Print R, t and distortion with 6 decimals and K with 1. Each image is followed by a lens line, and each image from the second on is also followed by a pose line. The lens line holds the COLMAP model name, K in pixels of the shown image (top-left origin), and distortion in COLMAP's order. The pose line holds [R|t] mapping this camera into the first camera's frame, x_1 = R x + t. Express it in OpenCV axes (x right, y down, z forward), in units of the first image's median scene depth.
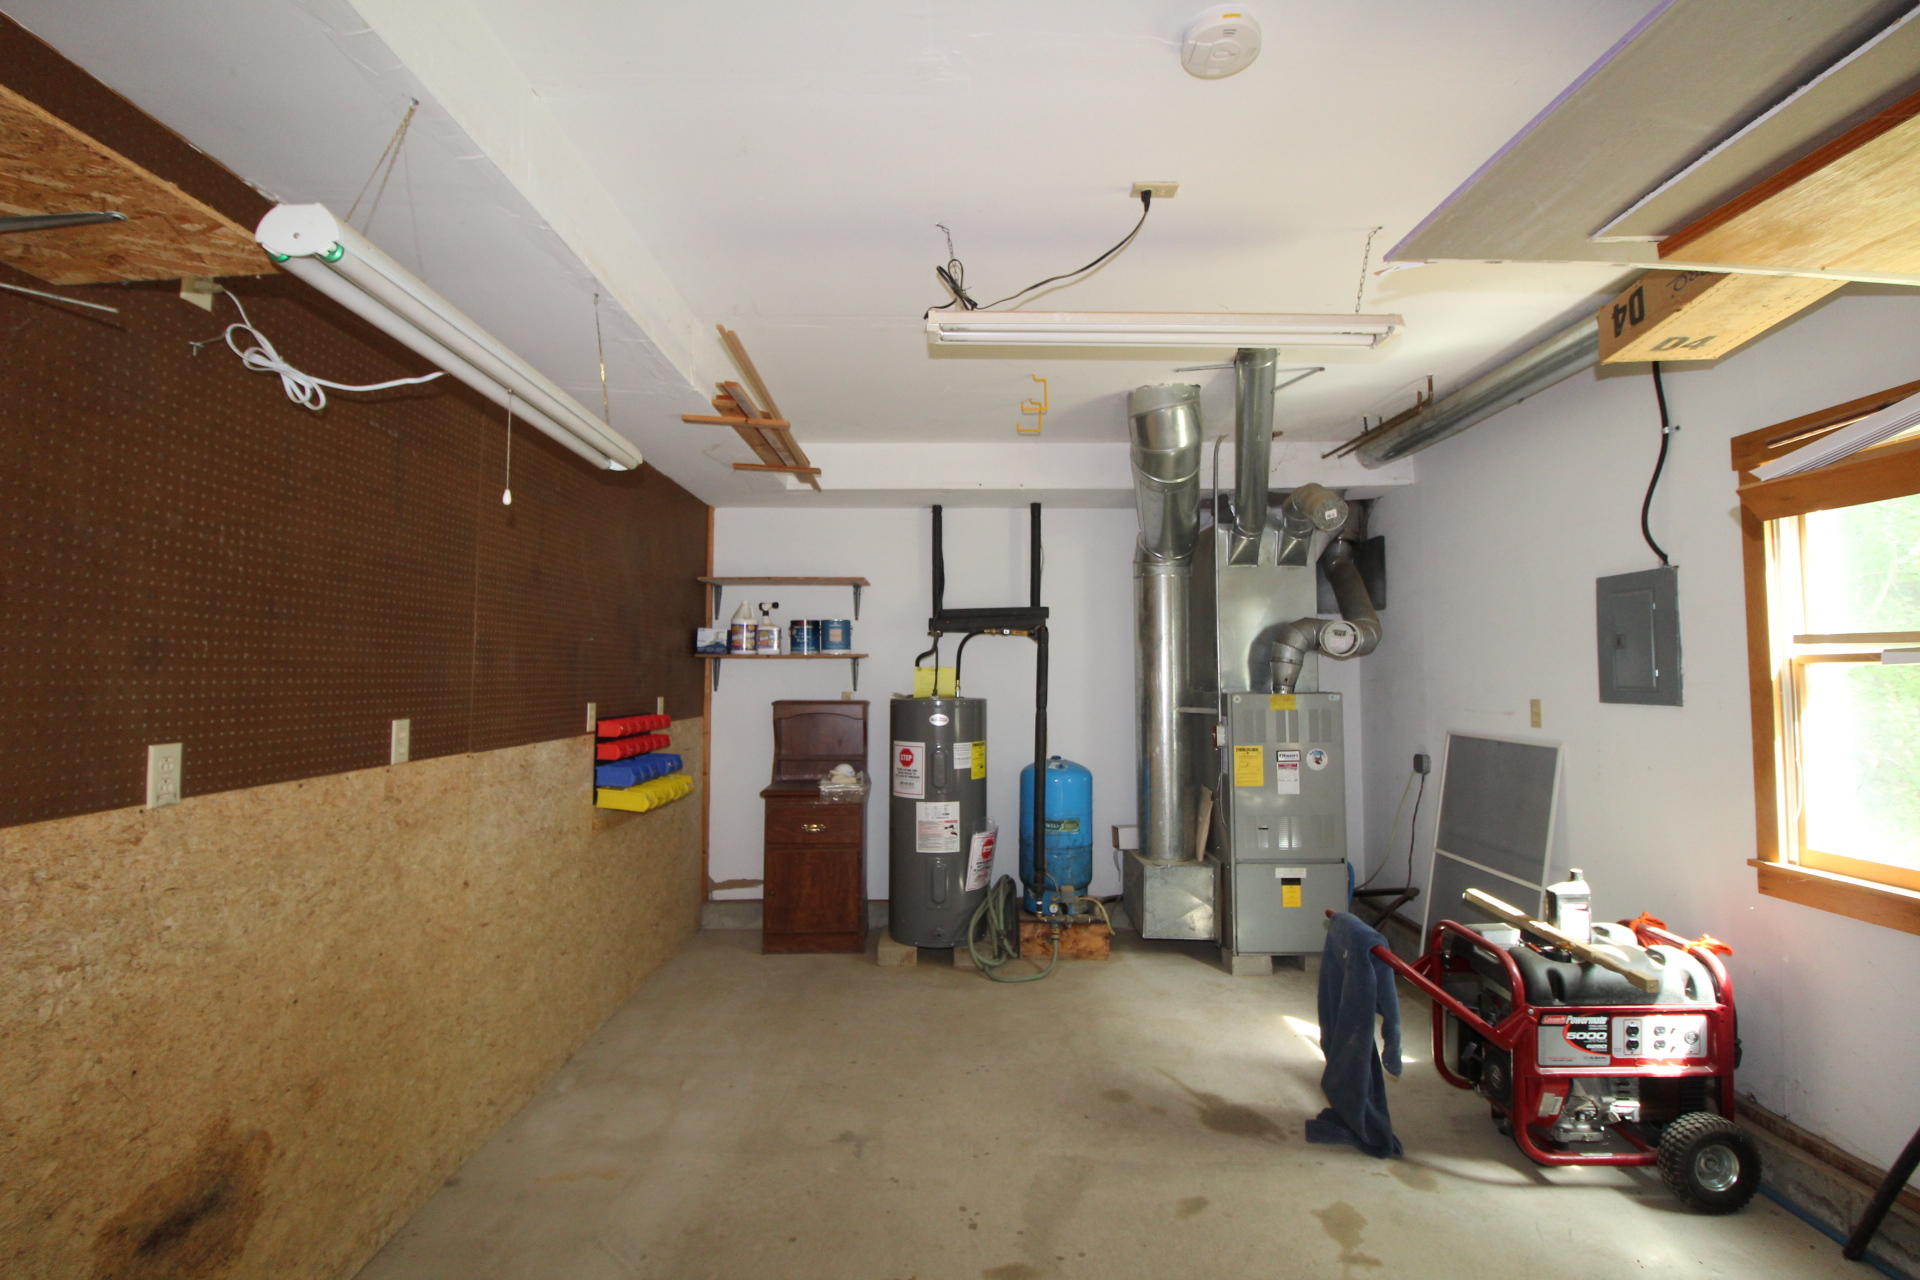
lens RADIAL K [[900.7, 0, 949.4], [0, 900.7, 639.4], [0, 0, 1]] dist [-0.010256, -0.008066]
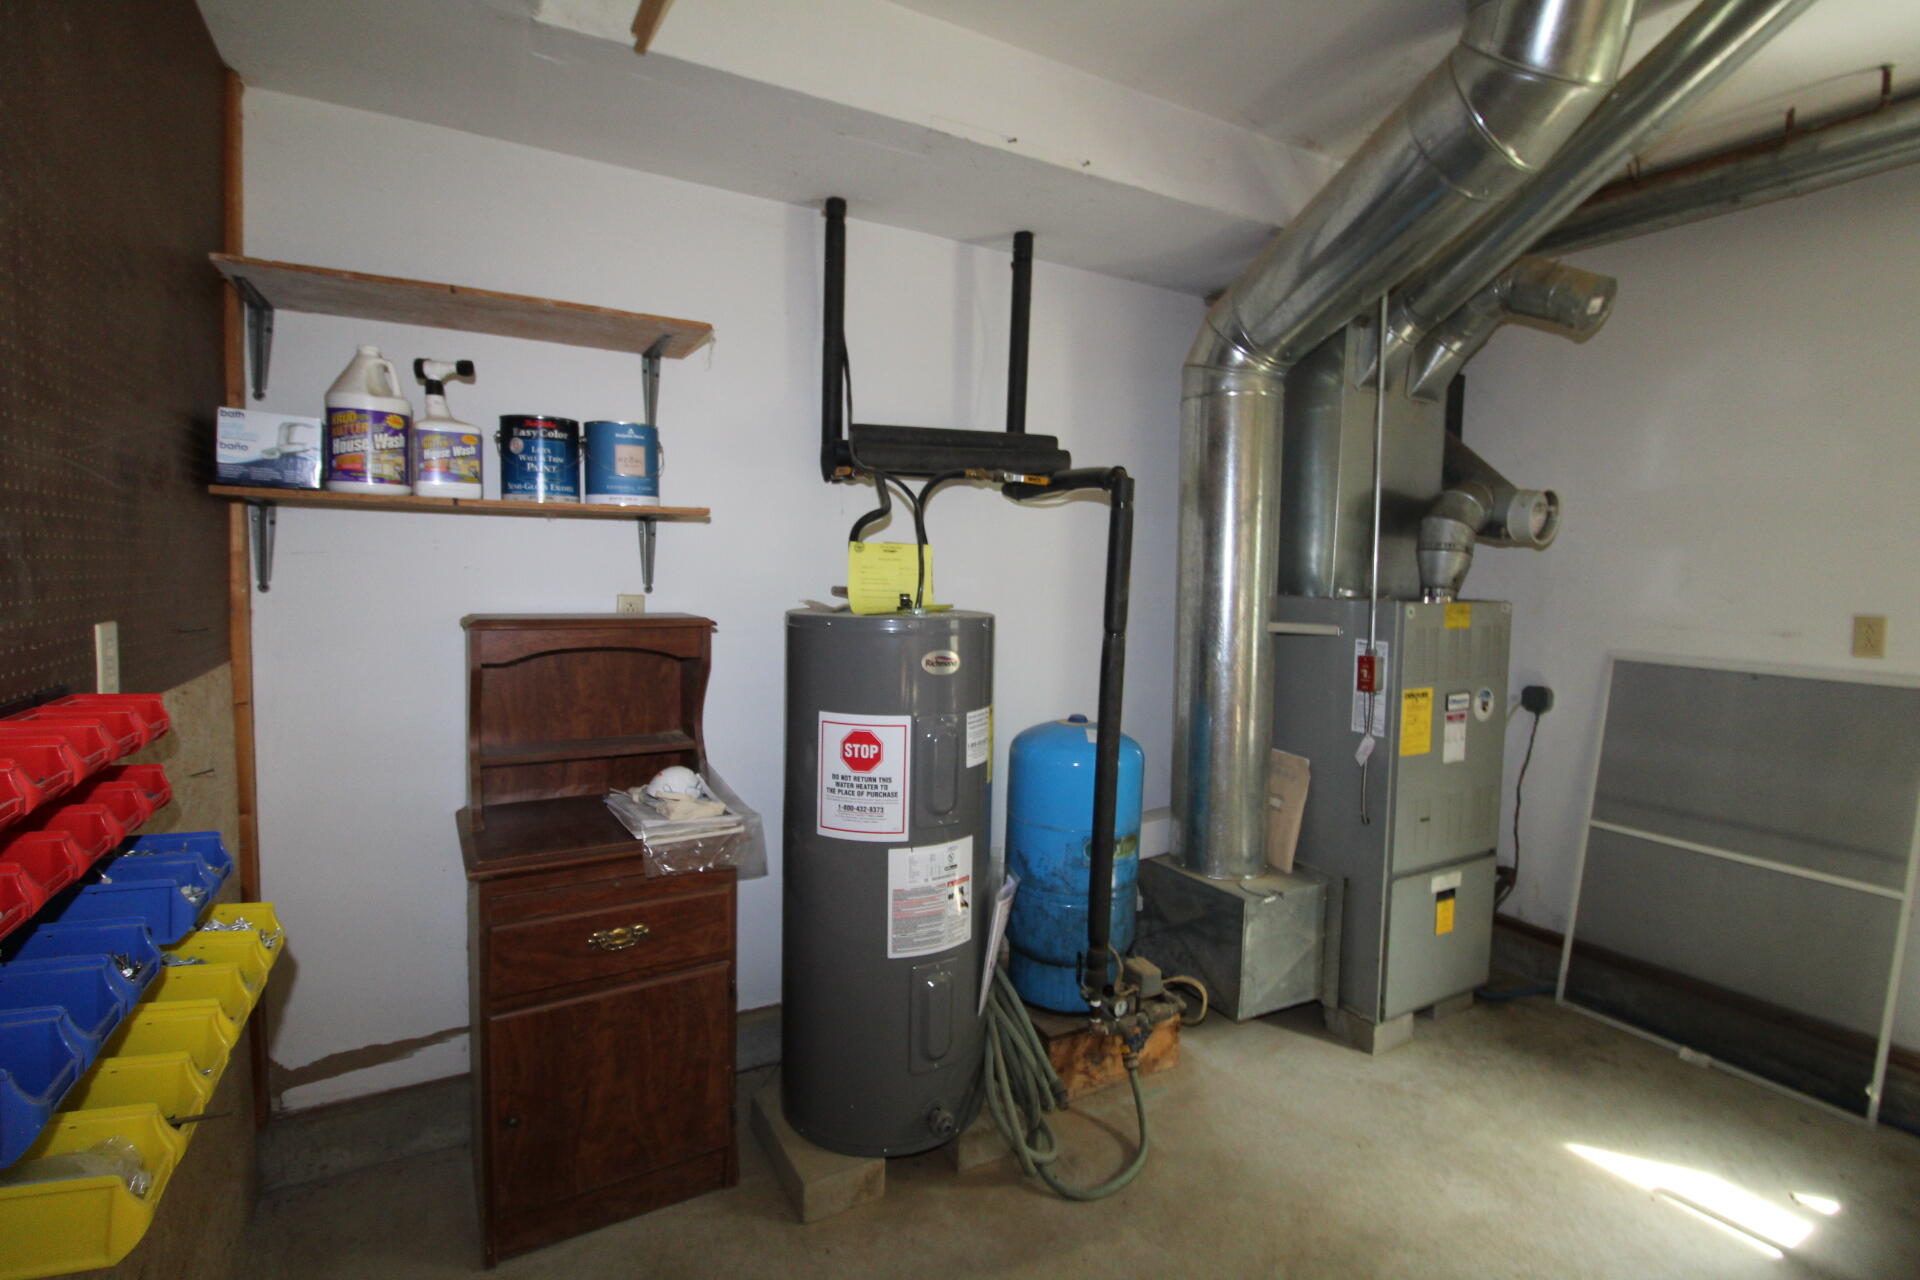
lens RADIAL K [[900.7, 0, 976.4], [0, 900.7, 628.3], [0, 0, 1]] dist [-0.010256, -0.008066]
pose [[0.867721, -0.019150, 0.496683, -0.209400], [-0.039924, 0.993344, 0.108048, 0.023138], [-0.495446, -0.113585, 0.861181, 0.592745]]
